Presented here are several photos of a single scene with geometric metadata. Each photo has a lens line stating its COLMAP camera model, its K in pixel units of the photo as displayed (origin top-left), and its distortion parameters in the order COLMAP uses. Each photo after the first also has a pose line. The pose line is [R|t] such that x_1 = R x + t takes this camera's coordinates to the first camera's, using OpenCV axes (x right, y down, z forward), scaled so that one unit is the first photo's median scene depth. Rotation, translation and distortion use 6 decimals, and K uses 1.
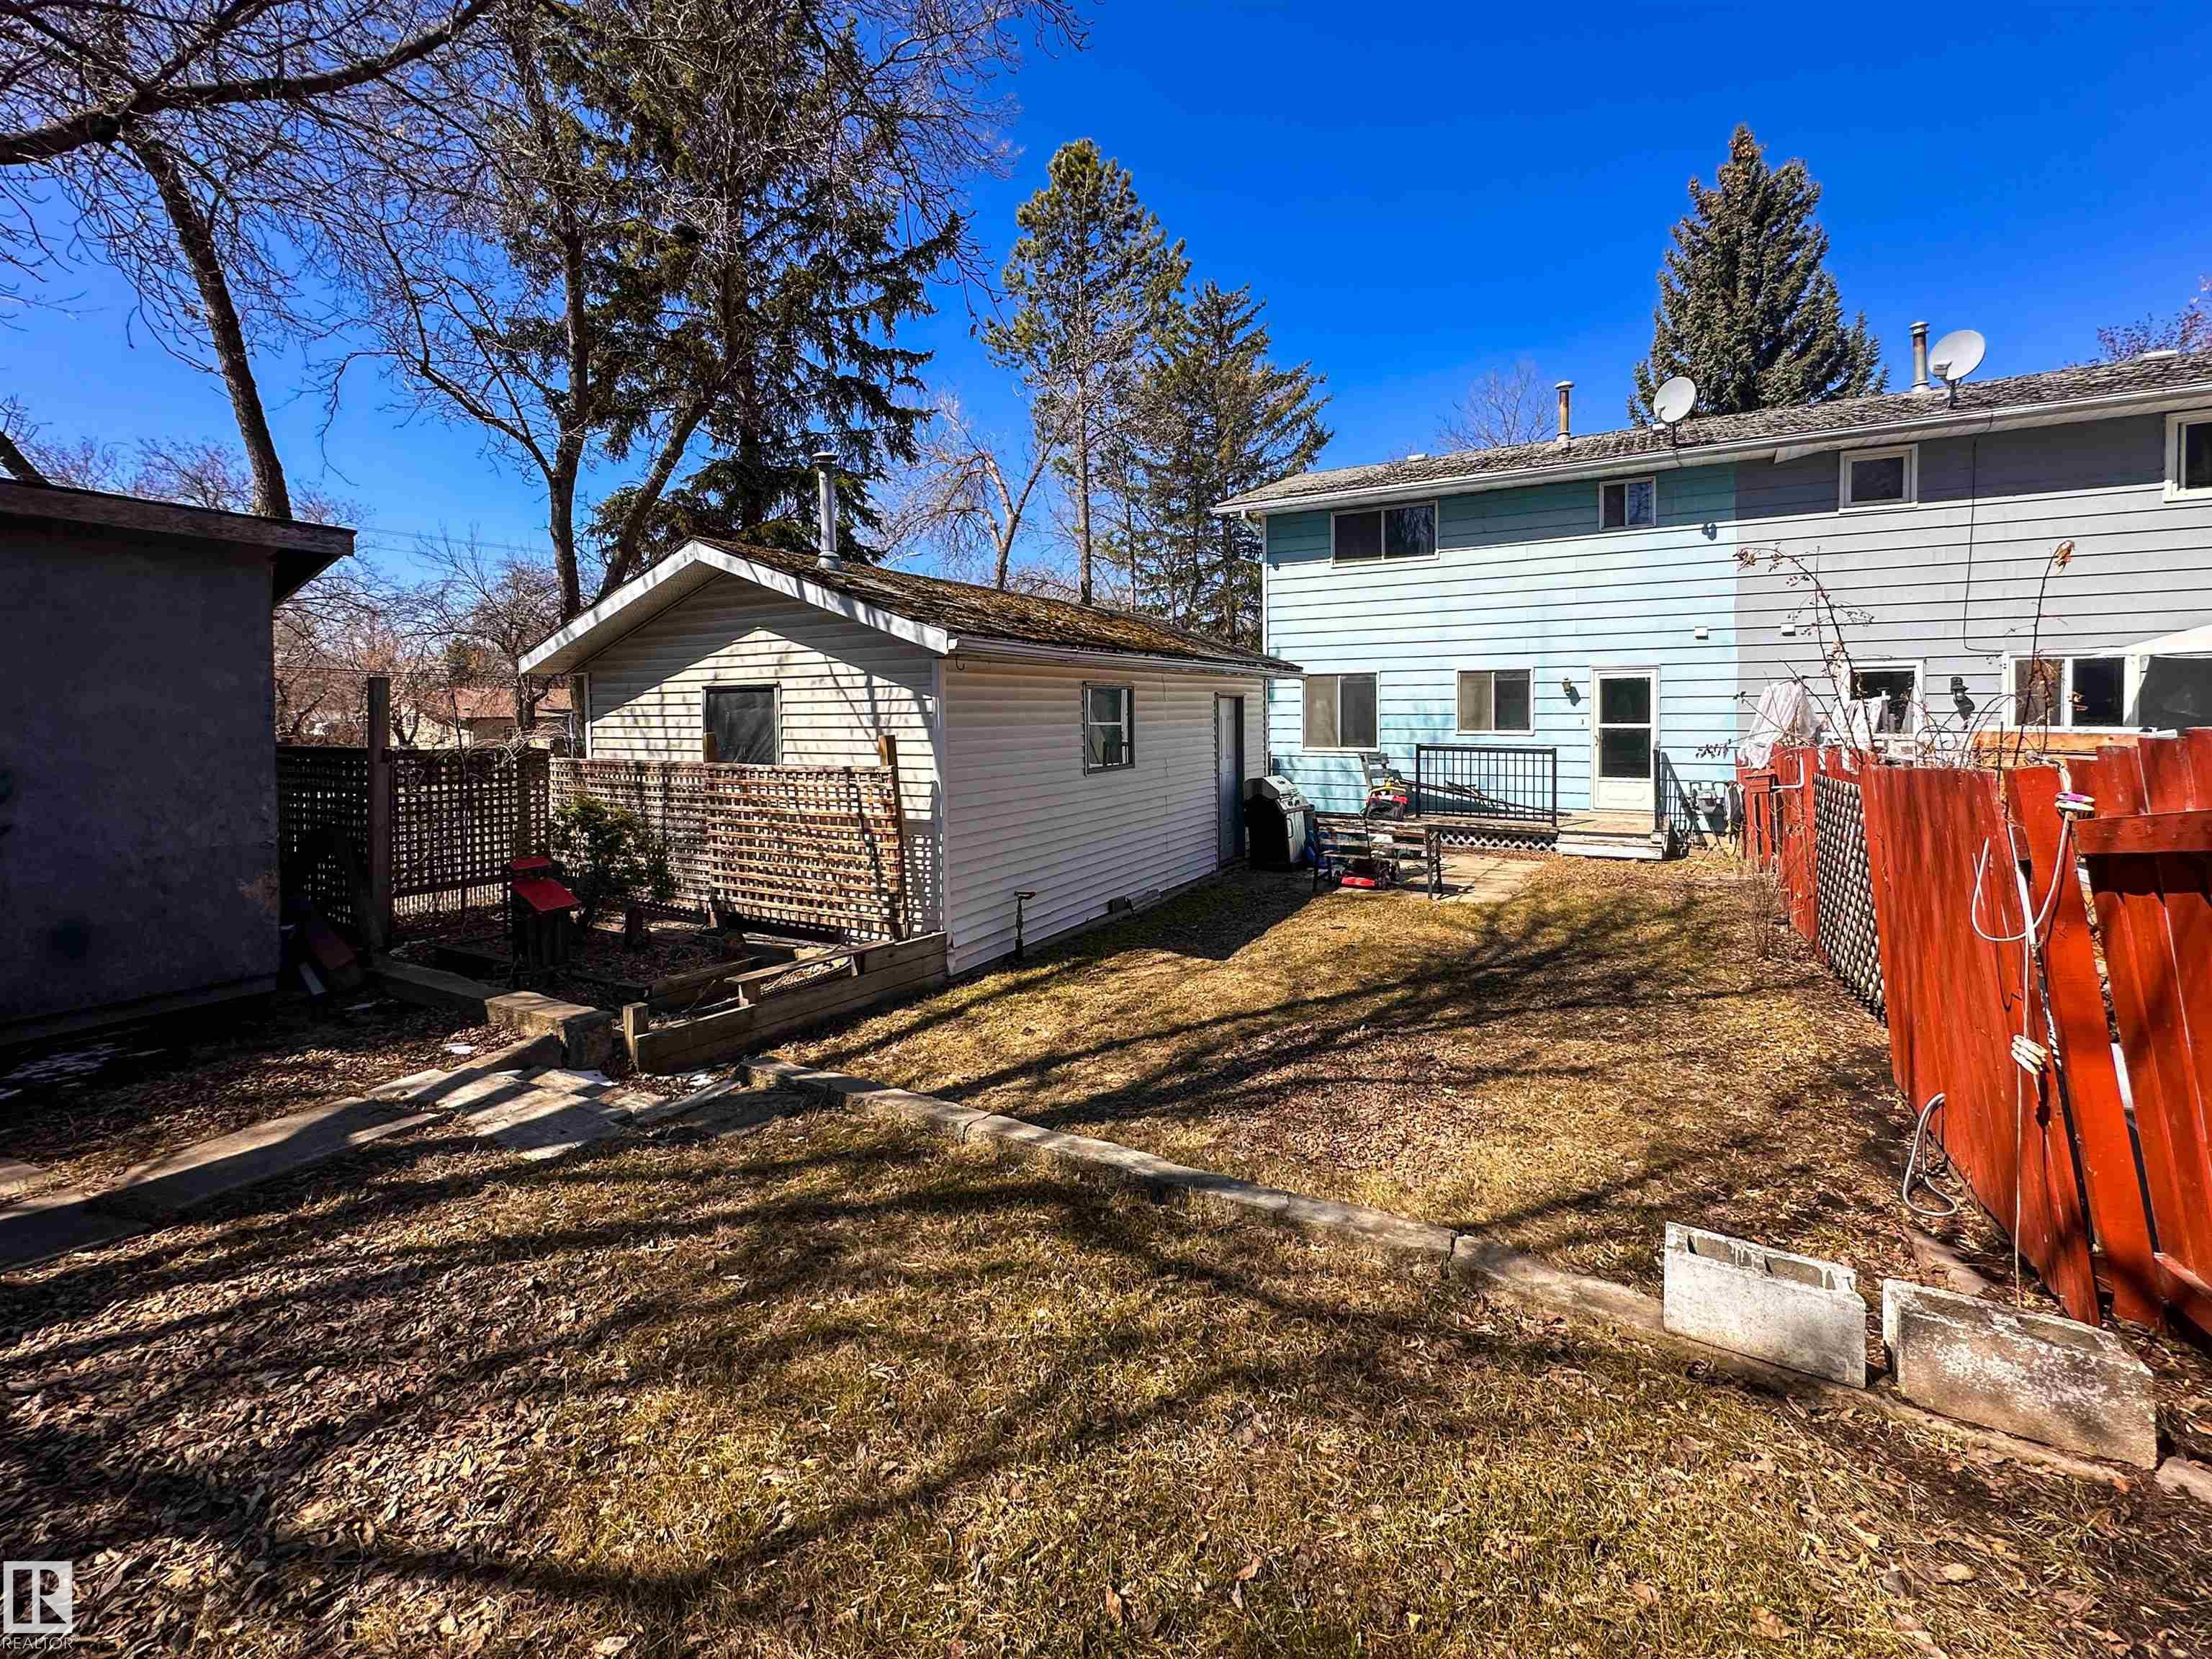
lens RADIAL K [[893.3, 0, 1108.5], [0, 893.3, 684.5], [0, 0, 1]] dist [-0.001909, -0.000212]
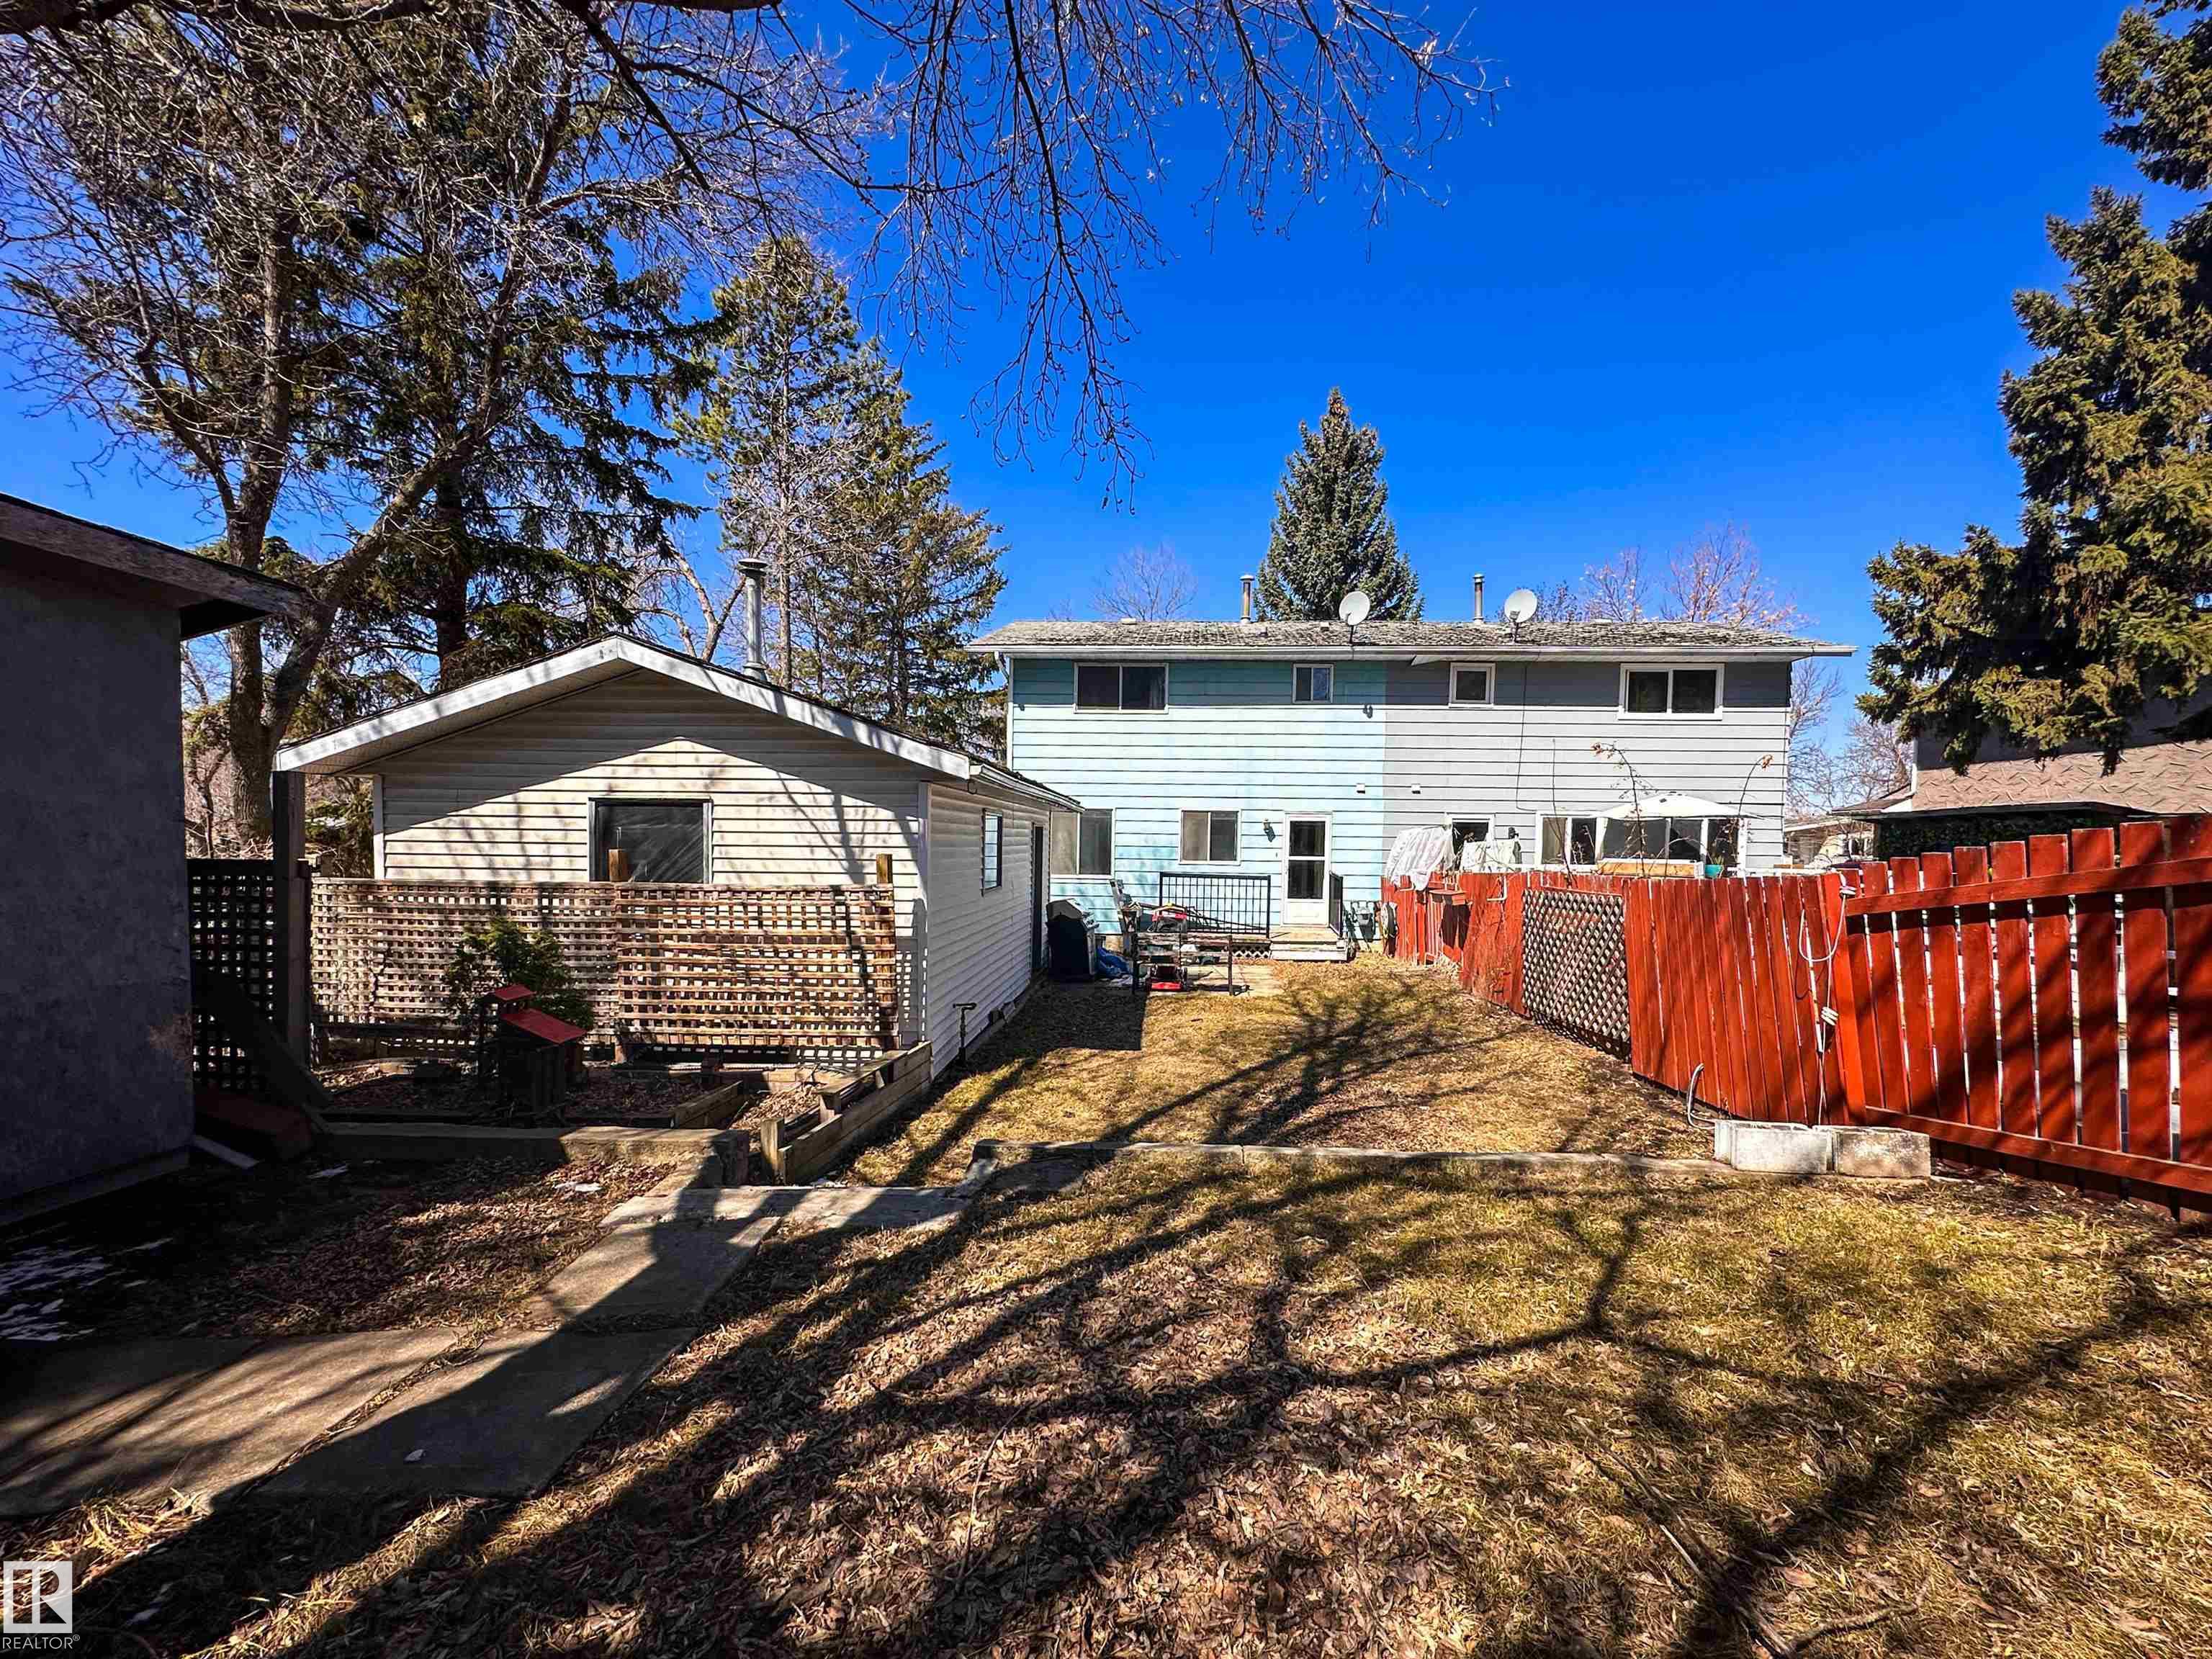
lens RADIAL K [[889.0, 0, 1102.5], [0, 889.0, 827.3], [0, 0, 1]] dist [-0.001798, -0.000088]
pose [[0.901665, 0.028684, 0.431483, -0.395871], [-0.033942, 0.999414, 0.004489, 0.010723], [-0.431102, -0.018693, 0.902110, -0.026667]]
